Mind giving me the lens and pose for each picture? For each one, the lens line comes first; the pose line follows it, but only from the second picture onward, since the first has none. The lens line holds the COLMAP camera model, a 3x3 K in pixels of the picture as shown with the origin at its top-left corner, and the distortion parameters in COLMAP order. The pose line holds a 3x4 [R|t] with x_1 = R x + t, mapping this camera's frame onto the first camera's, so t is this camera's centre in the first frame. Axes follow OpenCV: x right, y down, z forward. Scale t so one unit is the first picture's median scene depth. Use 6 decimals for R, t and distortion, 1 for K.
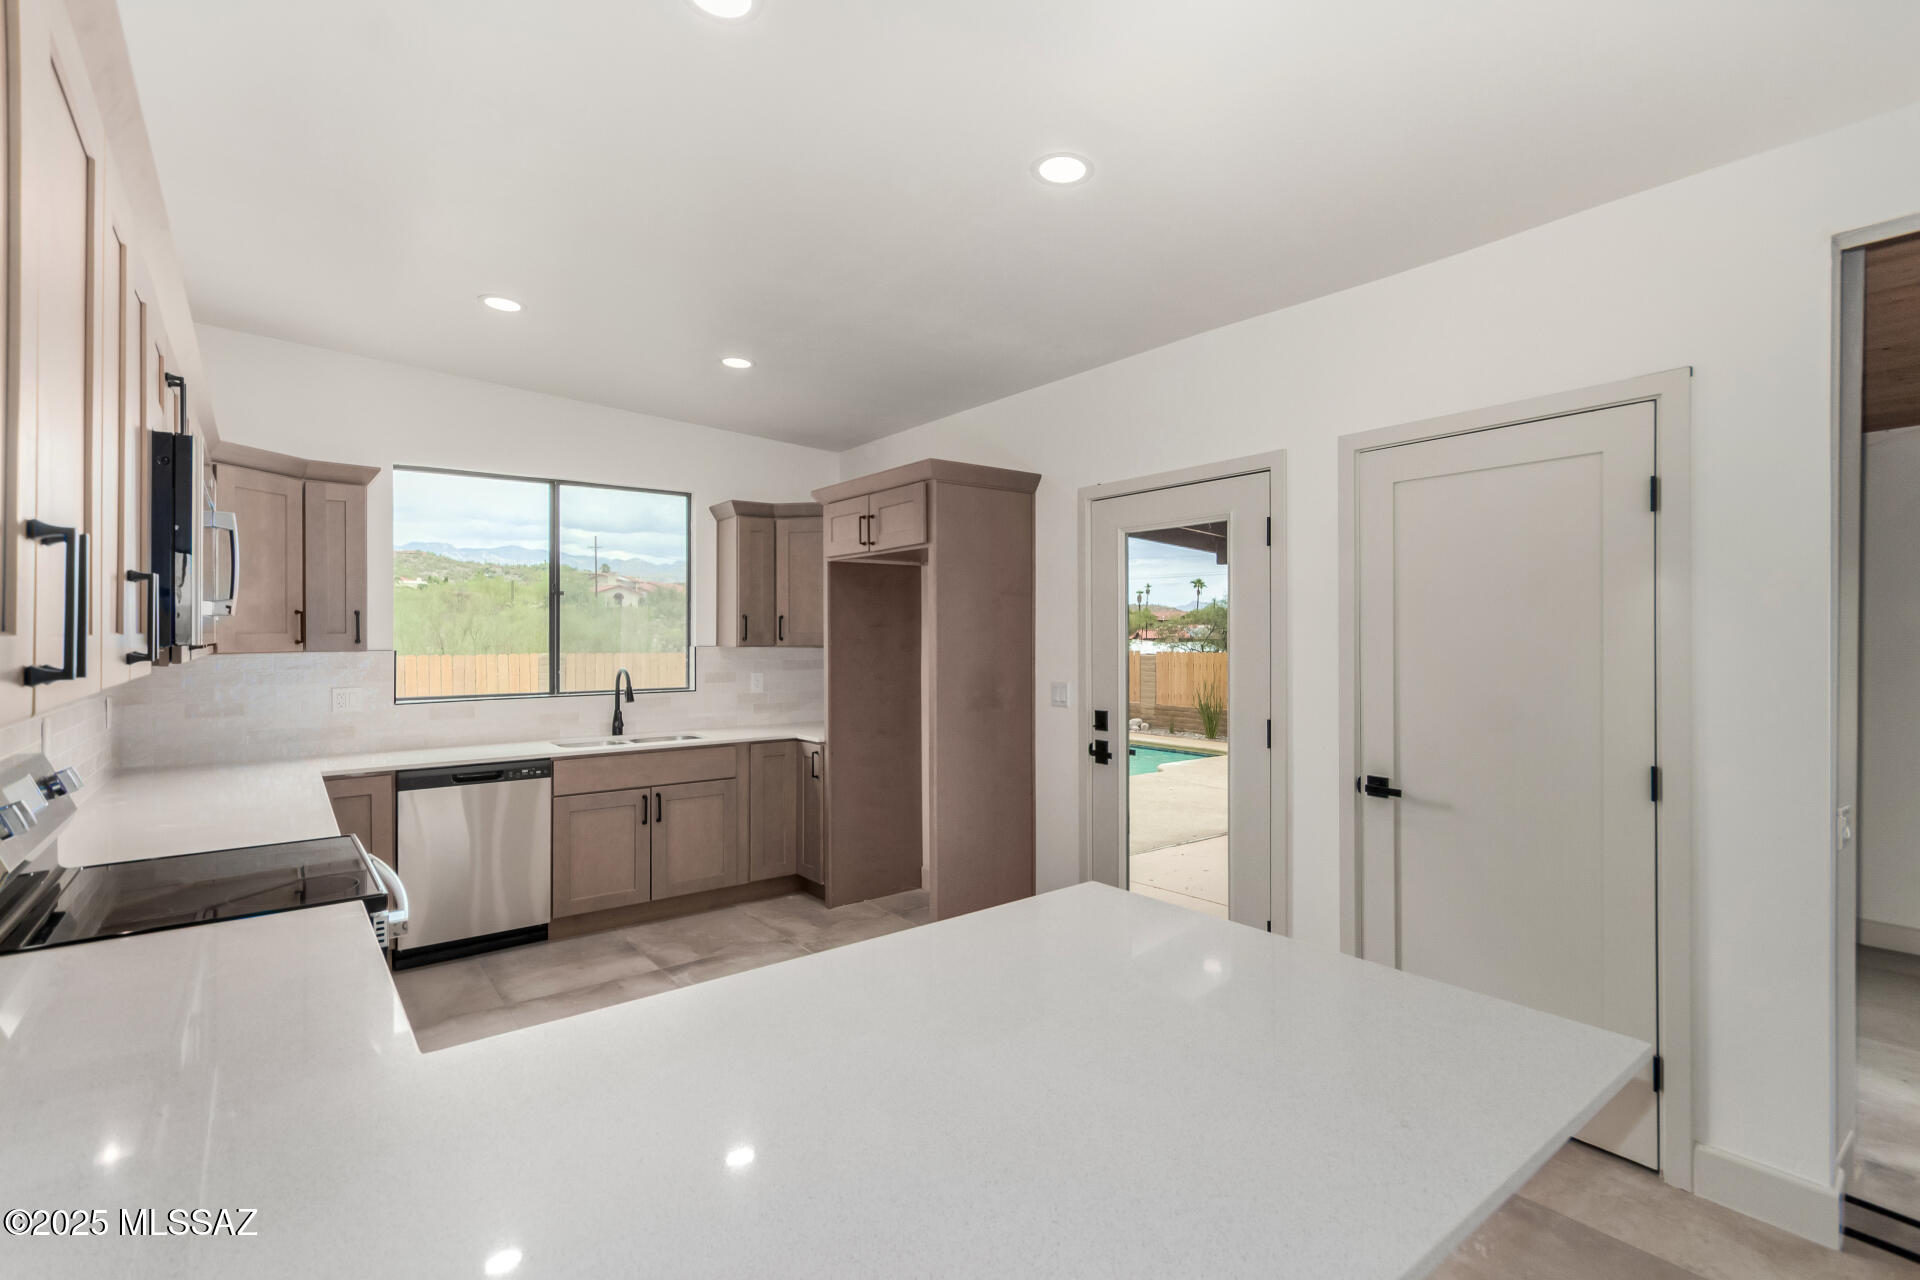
lens RADIAL K [[928.6, 0, 972.3], [0, 928.6, 627.8], [0, 0, 1]] dist [0.015131, -0.000430]
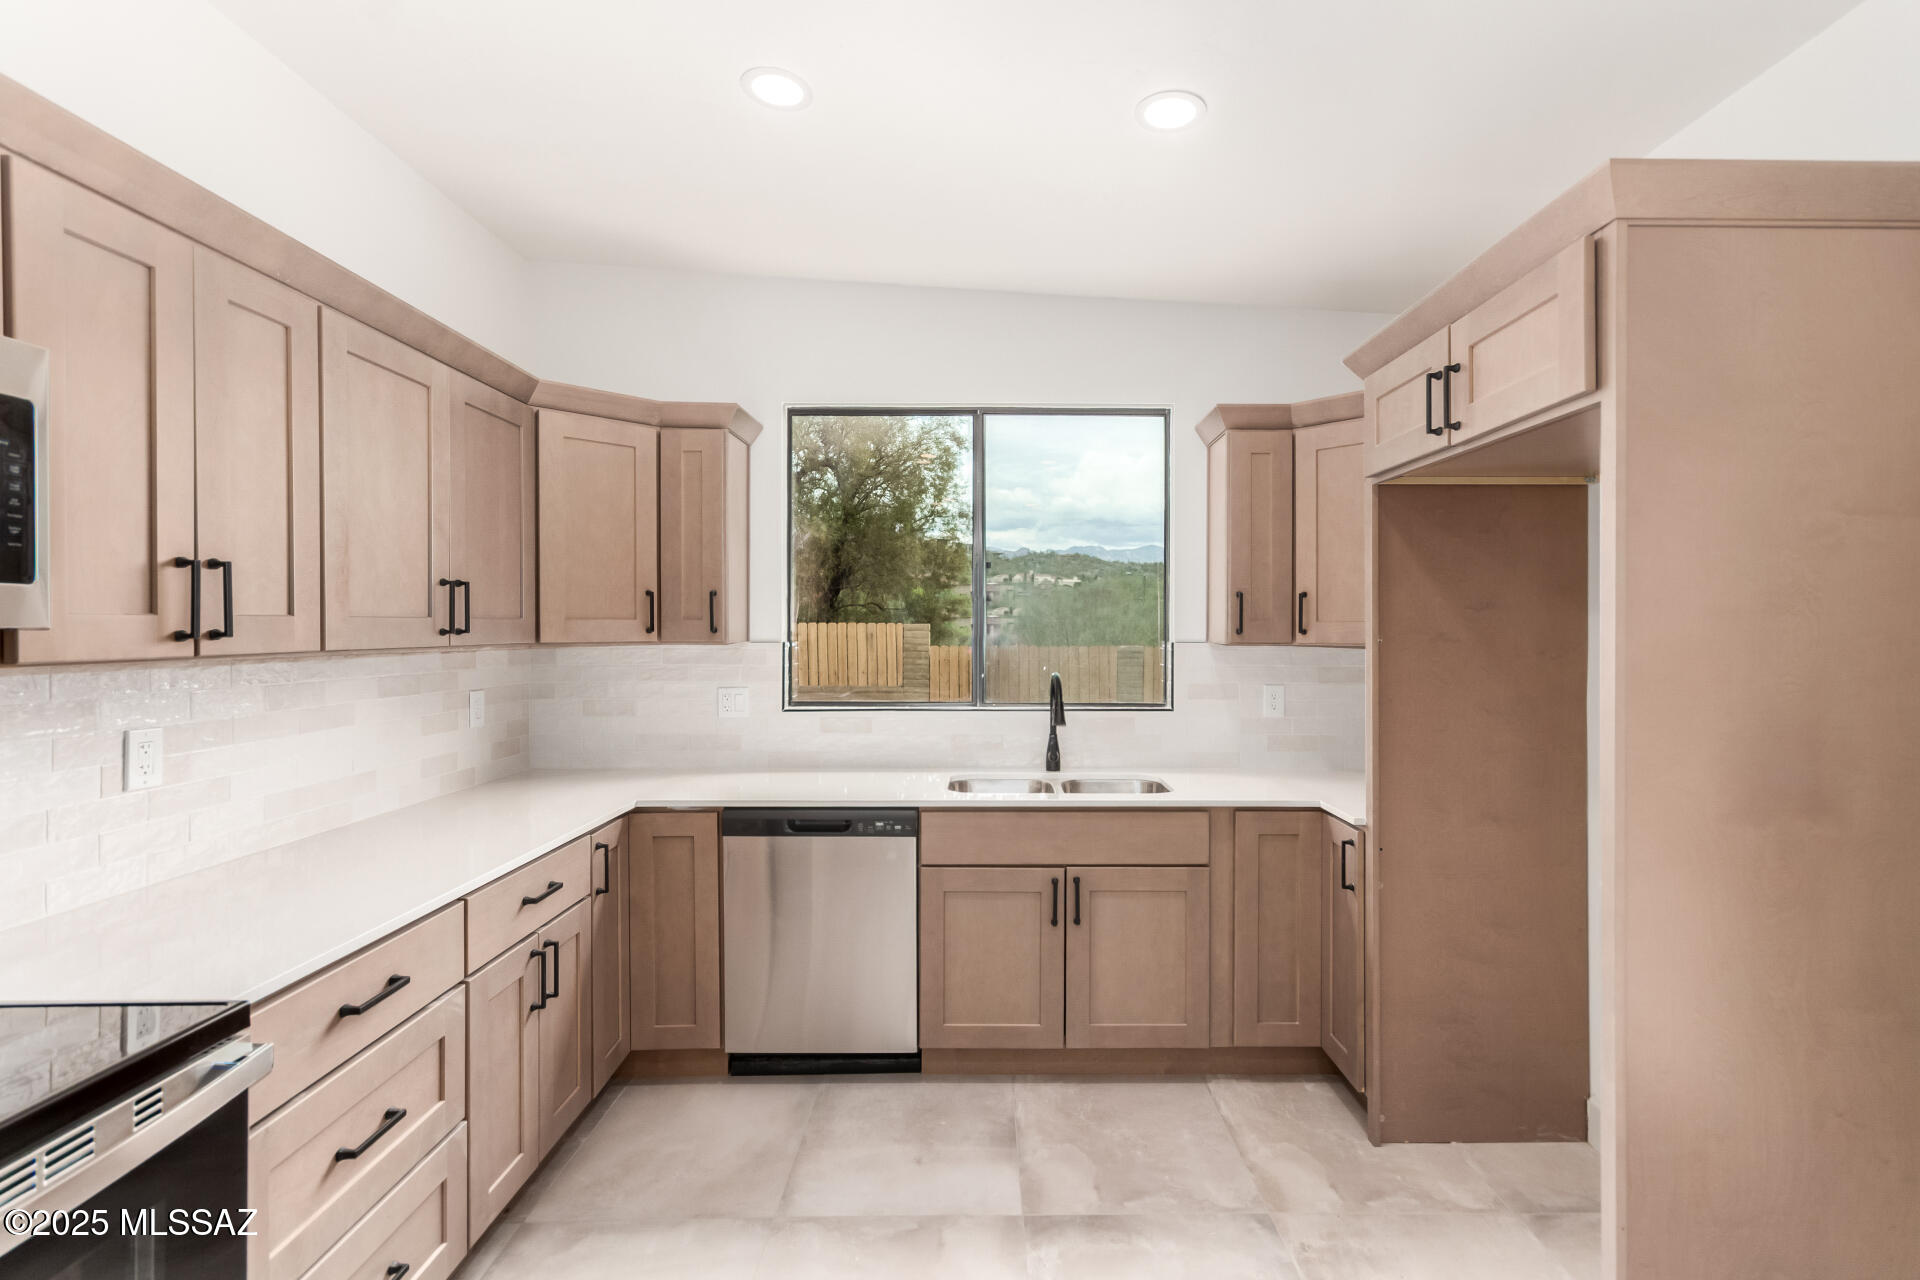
lens RADIAL K [[928.6, 0, 972.3], [0, 928.6, 627.8], [0, 0, 1]] dist [0.015131, -0.000430]
pose [[0.793909, 0.004459, -0.608021, -0.014768], [-0.000039, 0.999973, 0.007282, 0.005644], [0.608037, -0.005757, 0.793888, 0.463874]]
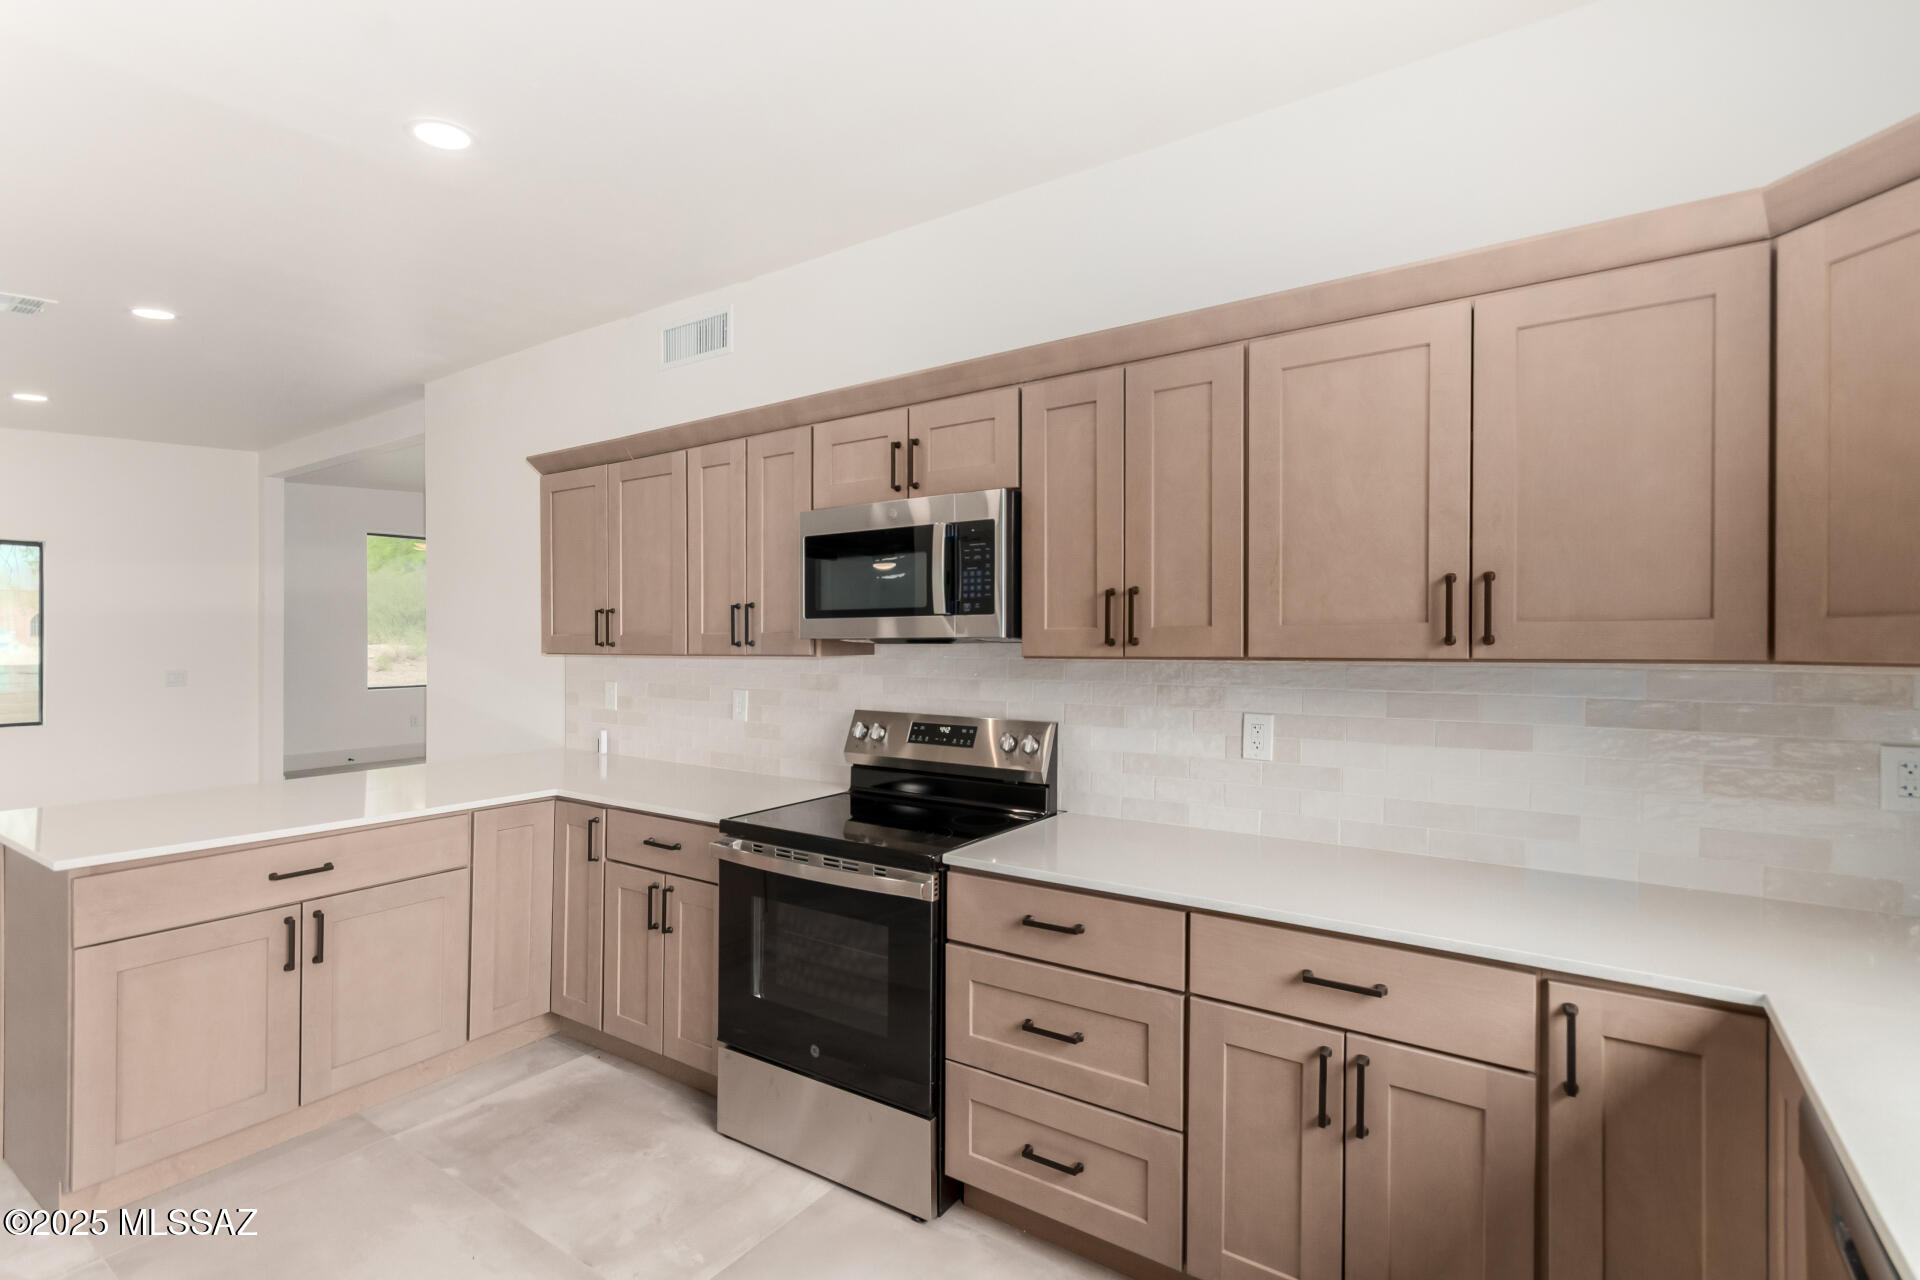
lens RADIAL K [[891.0, 0, 960.0], [0, 891.0, 640.0], [0, 0, 1]] dist [-0.001697, -0.000138]
pose [[-0.948490, 0.003607, -0.316787, -0.232599], [0.006309, 0.999952, -0.007506, 0.013278], [0.316744, -0.009118, -0.948467, 1.004610]]
